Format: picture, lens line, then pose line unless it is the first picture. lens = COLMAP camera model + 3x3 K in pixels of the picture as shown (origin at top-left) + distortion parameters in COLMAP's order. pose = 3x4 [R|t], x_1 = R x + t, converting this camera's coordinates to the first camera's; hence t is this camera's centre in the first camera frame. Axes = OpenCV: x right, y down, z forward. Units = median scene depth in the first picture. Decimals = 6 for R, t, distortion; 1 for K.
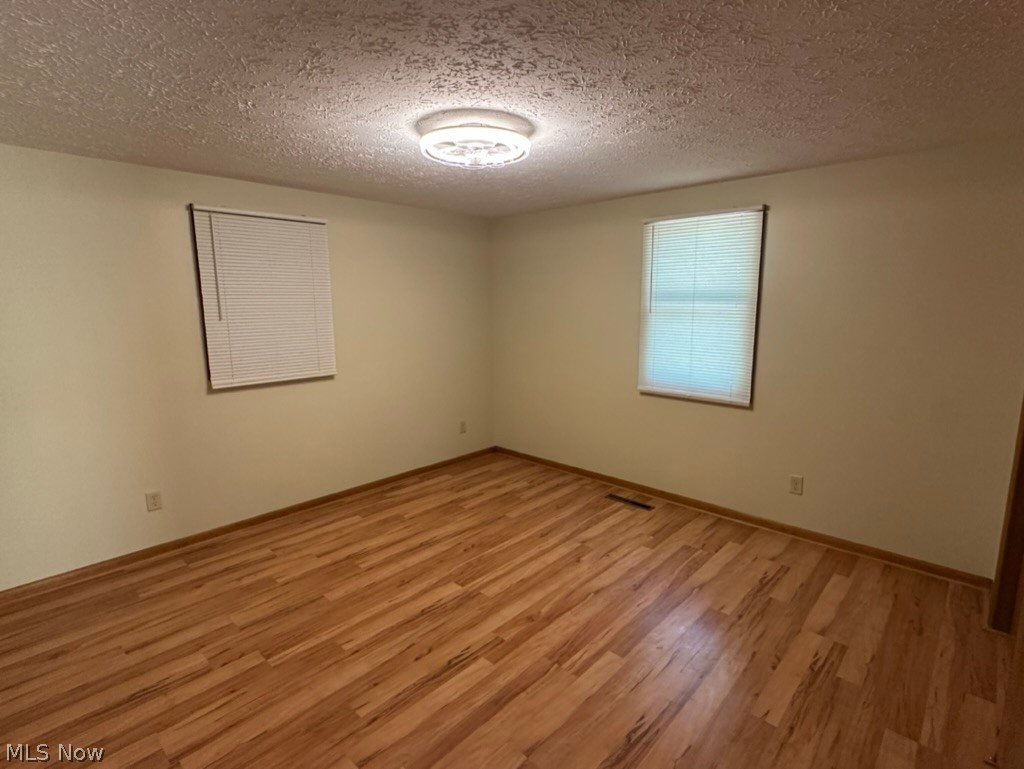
lens RADIAL K [[510.0, 0, 511.9], [0, 510.0, 385.7], [0, 0, 1]] dist [0.000676, -0.000700]
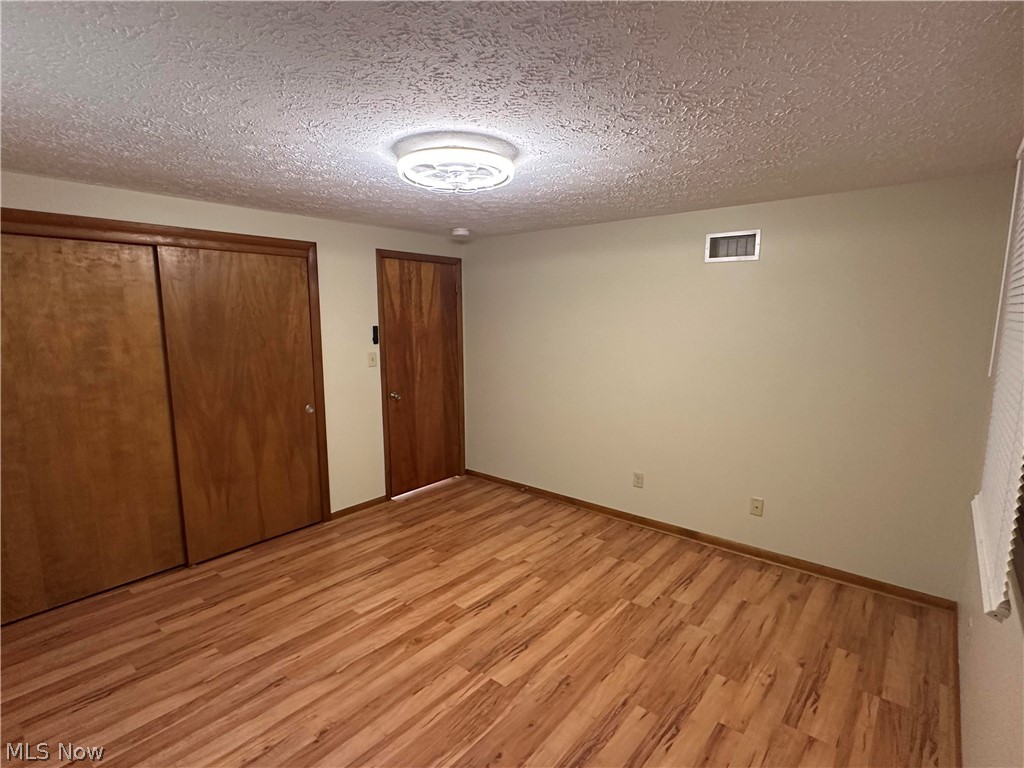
lens RADIAL K [[510.0, 0, 511.4], [0, 510.0, 385.7], [0, 0, 1]] dist [0.000676, -0.000700]
pose [[-0.998146, 0.014871, -0.059029, -0.098645], [-0.004220, 0.950462, 0.310813, -0.349110], [0.060727, 0.310486, -0.948636, 1.836263]]
